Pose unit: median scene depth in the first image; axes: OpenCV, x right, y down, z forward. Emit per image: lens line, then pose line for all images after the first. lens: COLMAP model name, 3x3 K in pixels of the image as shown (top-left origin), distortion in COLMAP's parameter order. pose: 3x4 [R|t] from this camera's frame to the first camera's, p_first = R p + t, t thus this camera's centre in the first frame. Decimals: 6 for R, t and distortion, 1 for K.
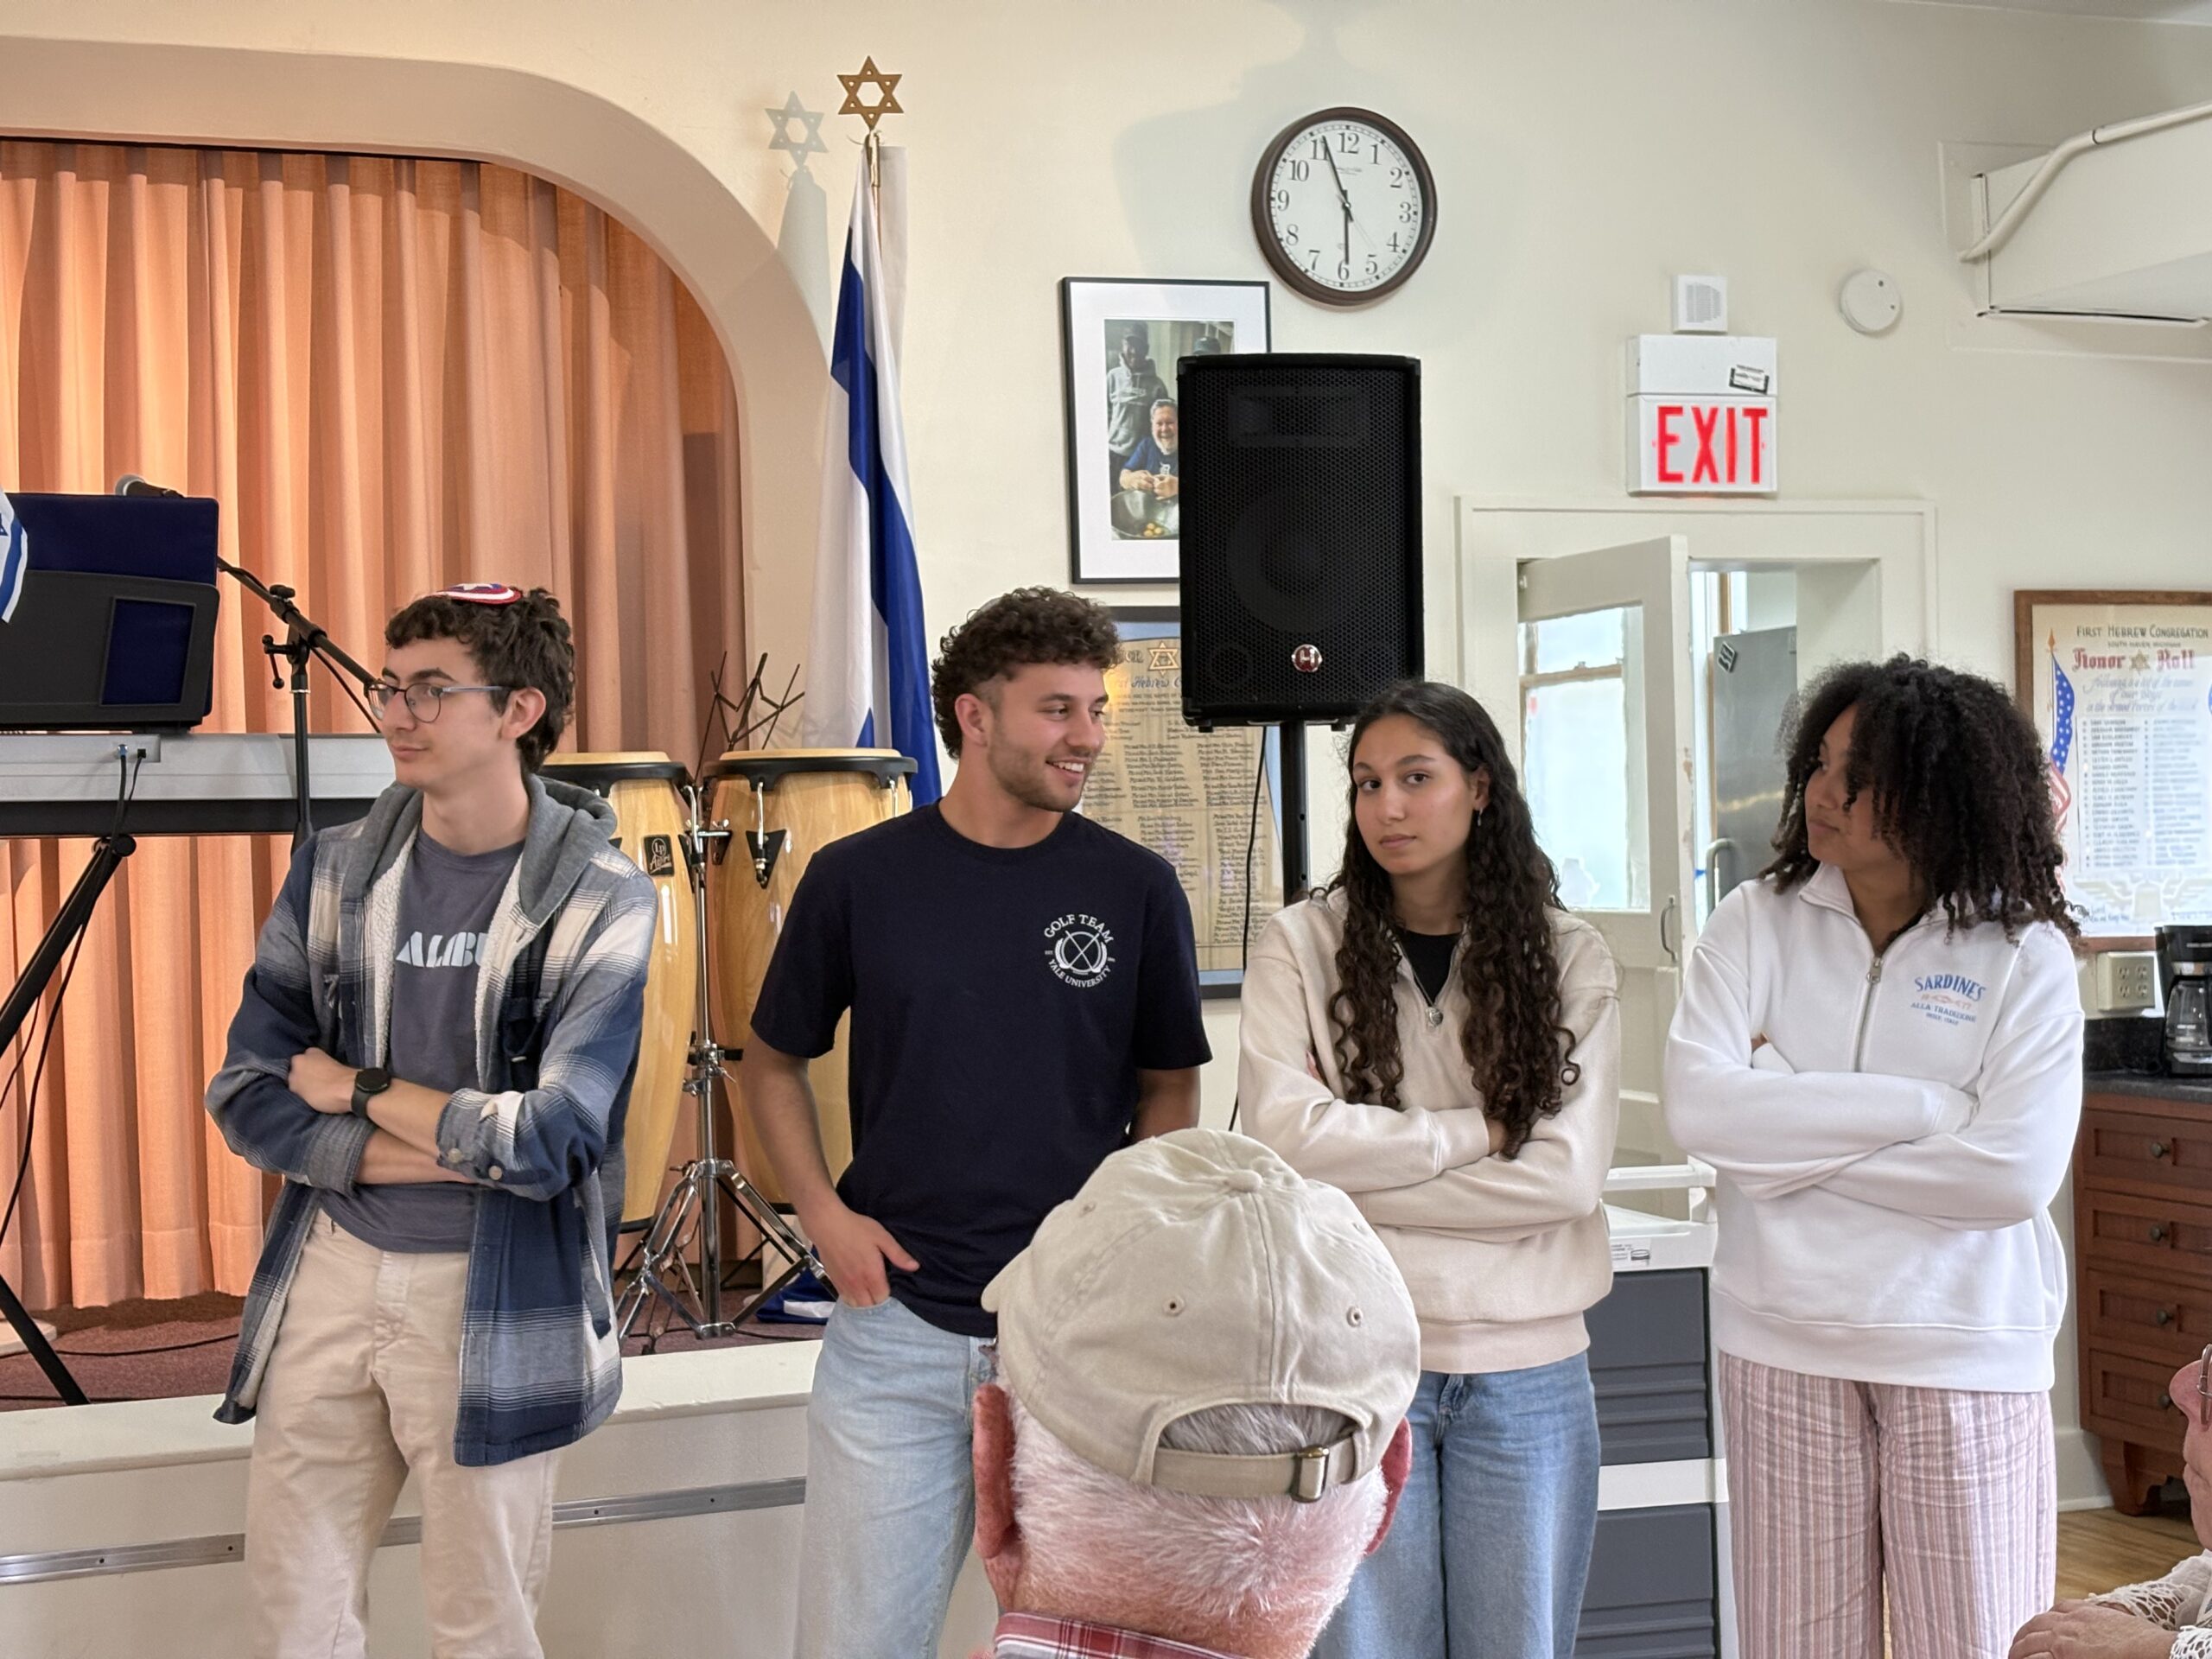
lens RADIAL K [[3369.7, 0, 1137.8], [0, 3369.7, 829.1], [0, 0, 1]] dist [0.108030, 0.000000]
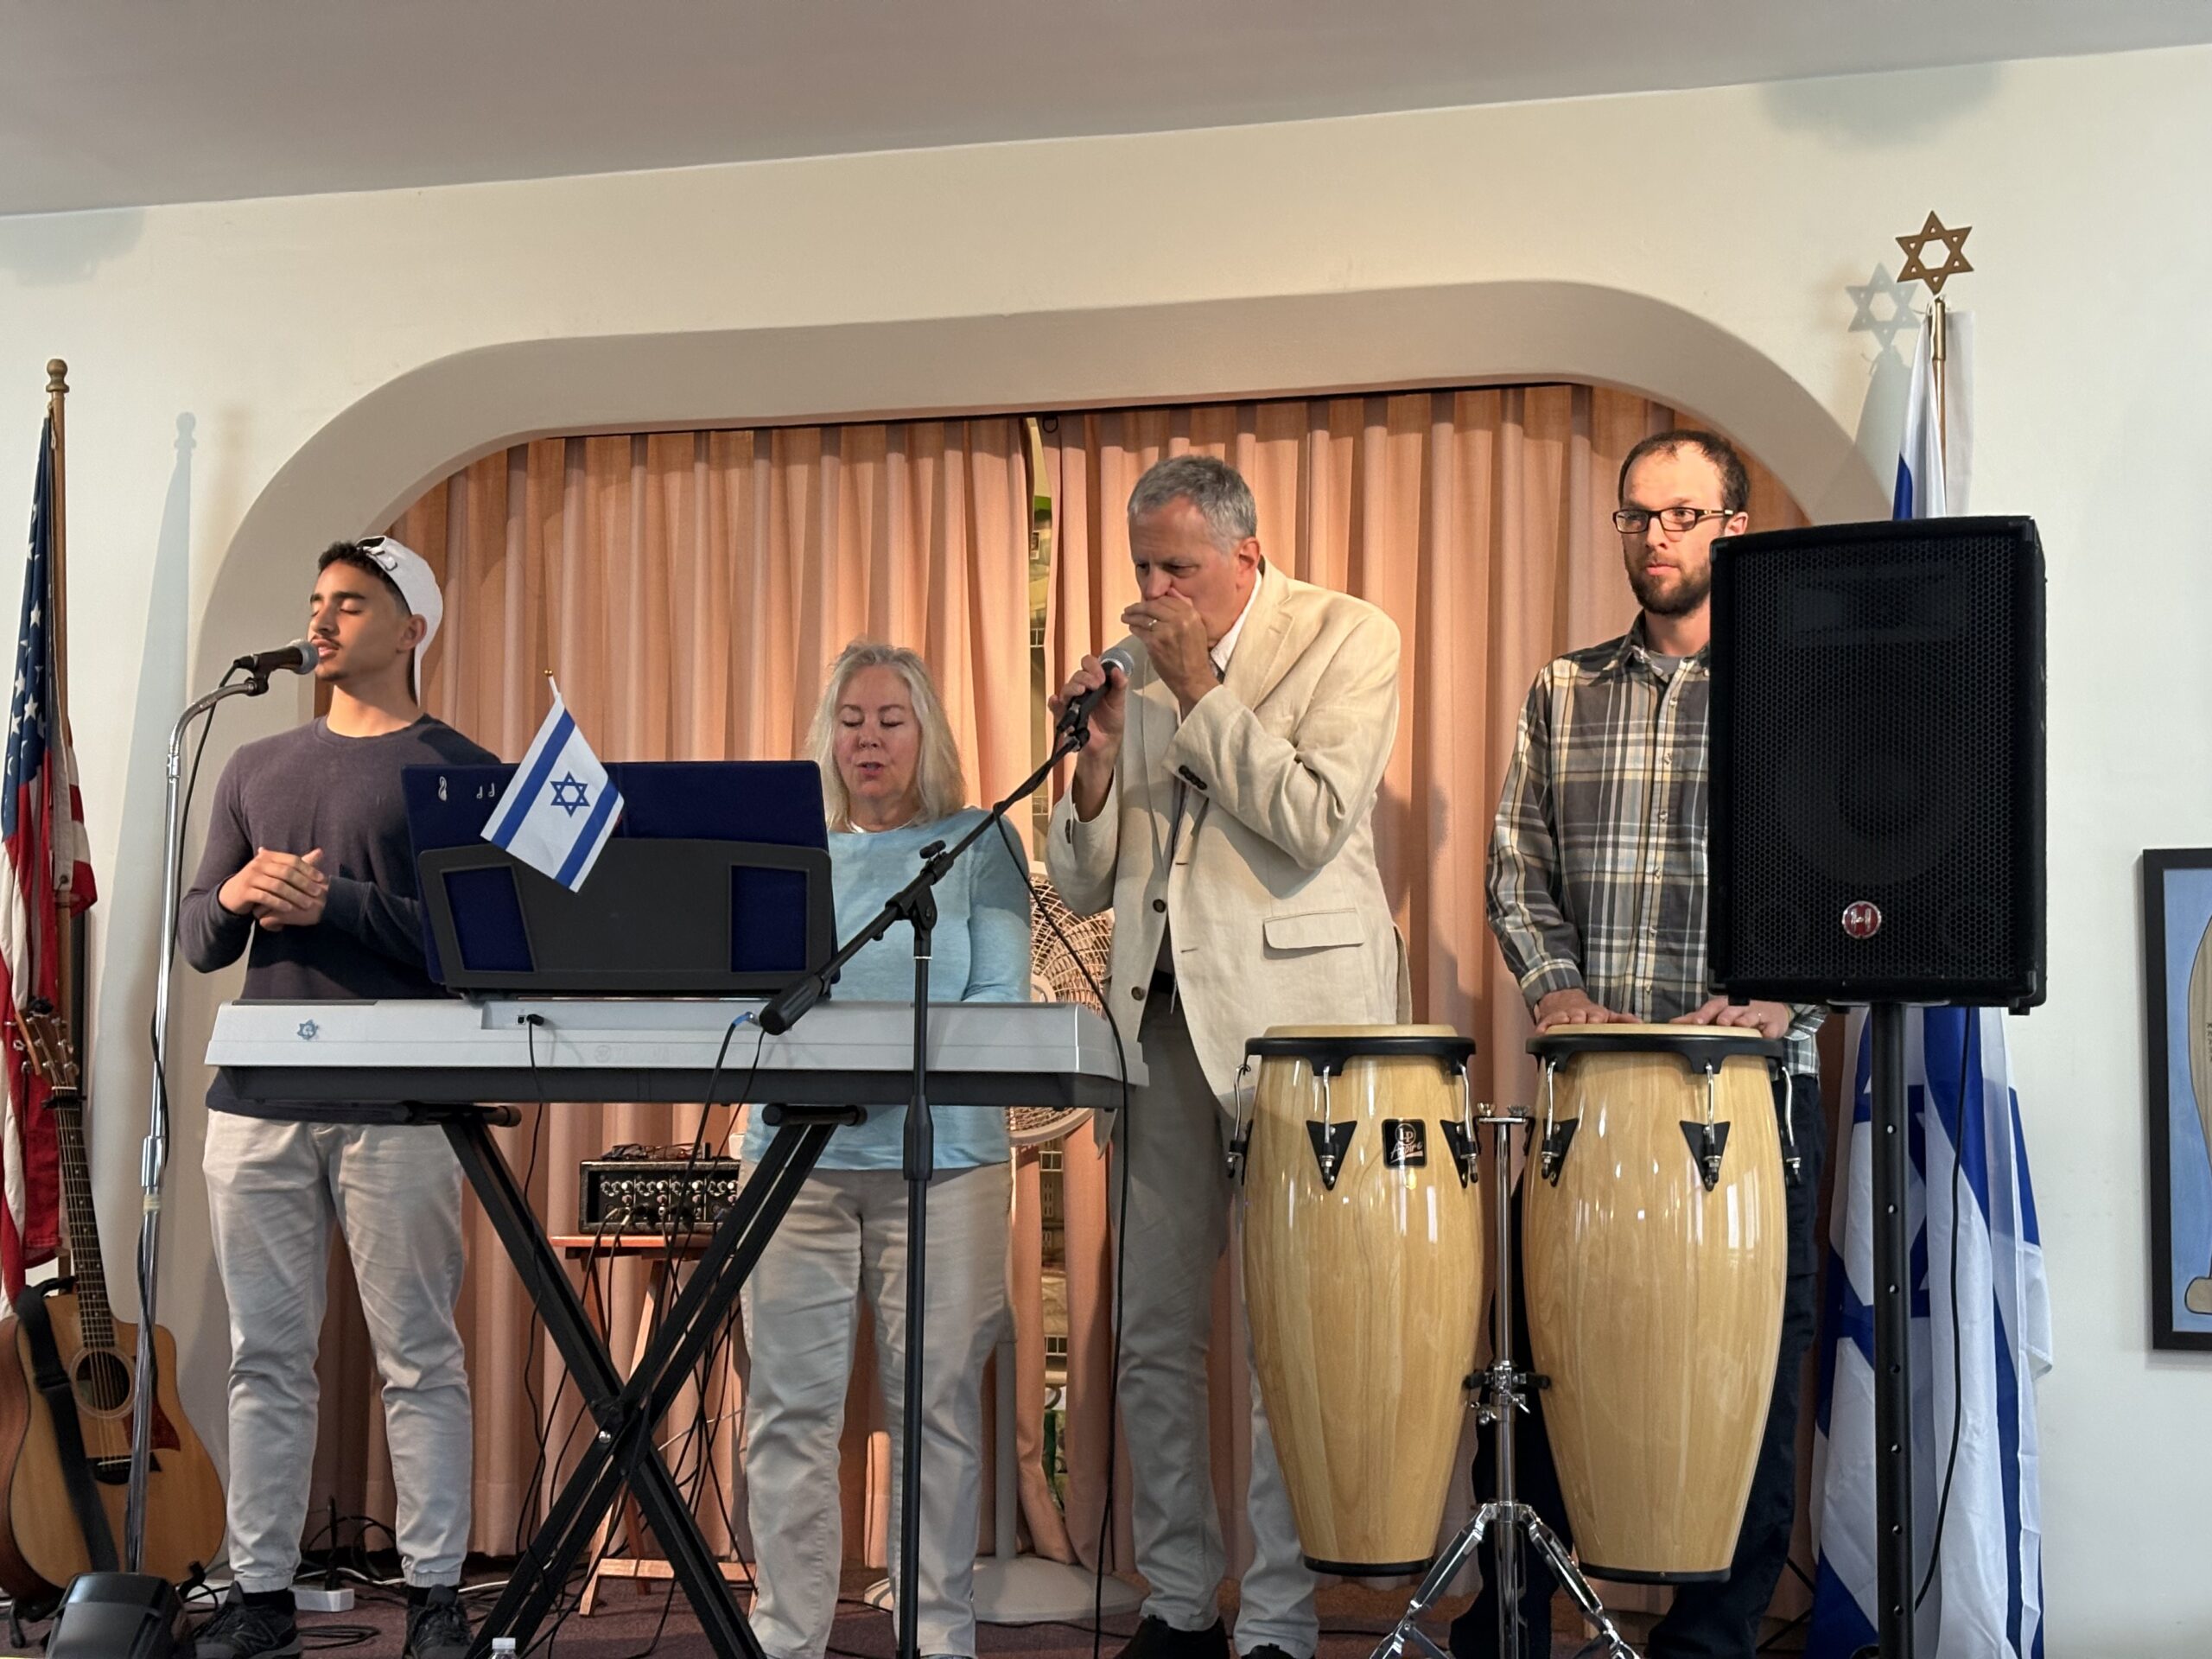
lens RADIAL K [[3369.7, 0, 1099.0], [0, 3369.7, 818.8], [0, 0, 1]] dist [0.108030, 0.000000]
pose [[0.795986, -0.021244, -0.604942, 0.267759], [-0.025392, 0.997332, -0.068434, -0.011862], [0.604782, 0.069834, 0.793323, 0.205793]]
